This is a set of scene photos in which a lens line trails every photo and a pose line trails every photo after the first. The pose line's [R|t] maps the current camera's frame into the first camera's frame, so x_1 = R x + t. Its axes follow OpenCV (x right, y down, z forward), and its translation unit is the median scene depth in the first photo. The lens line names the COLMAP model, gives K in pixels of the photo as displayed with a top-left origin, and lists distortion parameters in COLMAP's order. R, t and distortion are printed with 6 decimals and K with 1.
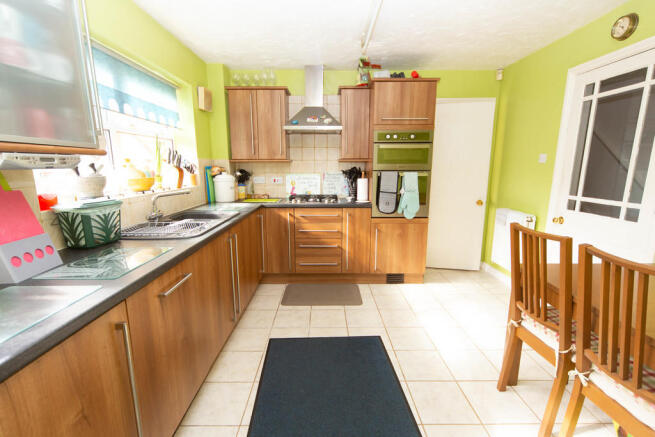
lens RADIAL K [[287.2, 0, 327.5], [0, 287.2, 218.5], [0, 0, 1]] dist [0.000324, 0.000027]
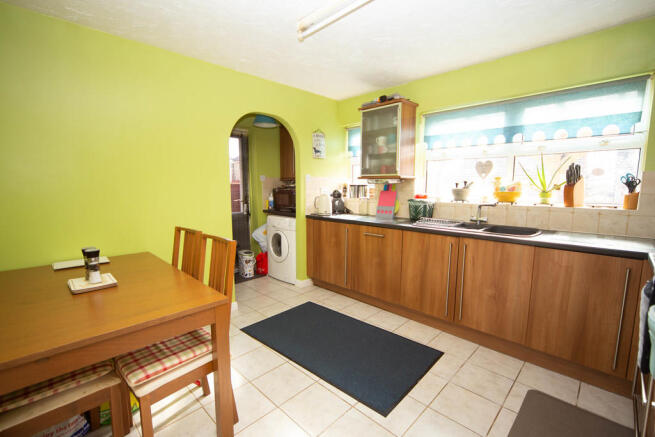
lens RADIAL K [[289.9, 0, 327.5], [0, 289.9, 218.5], [0, 0, 1]] dist [-0.010262, -0.000182]
pose [[-0.709055, 0.076566, -0.700984, 0.698227], [-0.129501, 0.963041, 0.236182, -0.198706], [0.693159, 0.258245, -0.672934, 1.176713]]
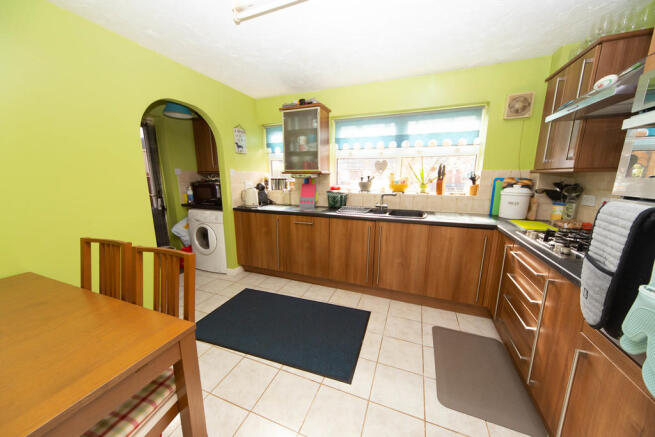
lens RADIAL K [[227.8, 0, 325.9], [0, 227.8, 219.8], [0, 0, 1]] dist [0.000725, 0.000068]
pose [[-0.372721, 0.171832, -0.911895, 0.679089], [-0.168713, 0.953778, 0.248683, -0.179376], [0.912477, 0.246538, -0.326503, 0.969637]]
